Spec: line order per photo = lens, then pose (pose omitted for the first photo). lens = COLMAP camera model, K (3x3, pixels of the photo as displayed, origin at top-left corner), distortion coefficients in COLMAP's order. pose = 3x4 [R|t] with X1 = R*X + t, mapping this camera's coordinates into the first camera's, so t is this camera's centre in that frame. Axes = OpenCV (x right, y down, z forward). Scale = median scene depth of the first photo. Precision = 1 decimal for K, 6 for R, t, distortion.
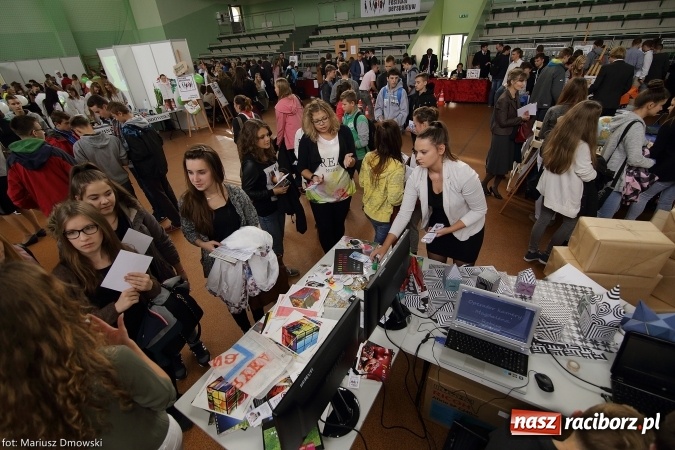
lens RADIAL K [[318.6, 0, 337.5], [0, 318.6, 225.0], [0, 0, 1]] dist [-0.019819, 0.000045]
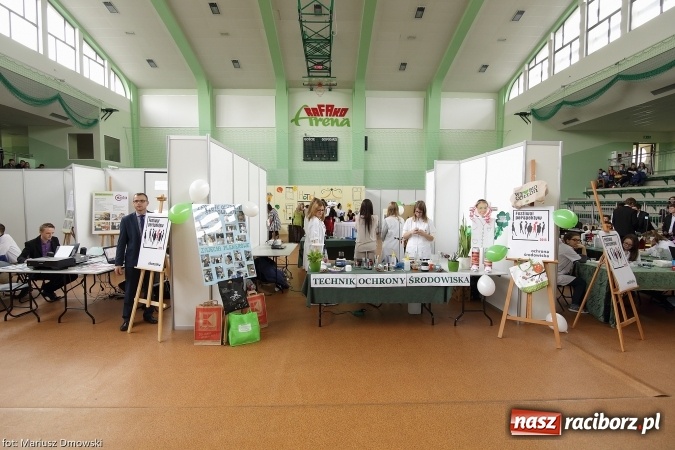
lens RADIAL K [[318.6, 0, 337.5], [0, 318.6, 225.0], [0, 0, 1]] dist [-0.019819, 0.000045]
pose [[0.545623, 0.125123, -0.828637, -0.250988], [-0.455661, 0.874149, -0.168039, -0.241388], [0.703327, 0.469264, 0.533969, 0.554410]]
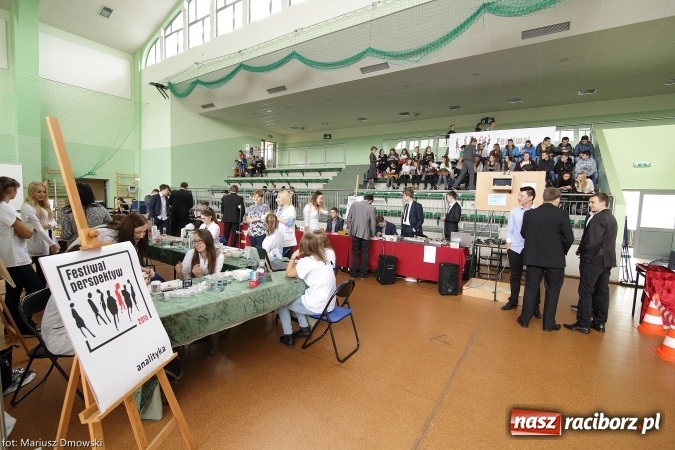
lens RADIAL K [[318.6, 0, 337.5], [0, 318.6, 225.0], [0, 0, 1]] dist [-0.019819, 0.000045]
pose [[0.994534, 0.101127, -0.025989, -0.261296], [-0.102647, 0.901348, -0.420755, -0.404515], [-0.019125, 0.421123, 0.906802, 0.840248]]
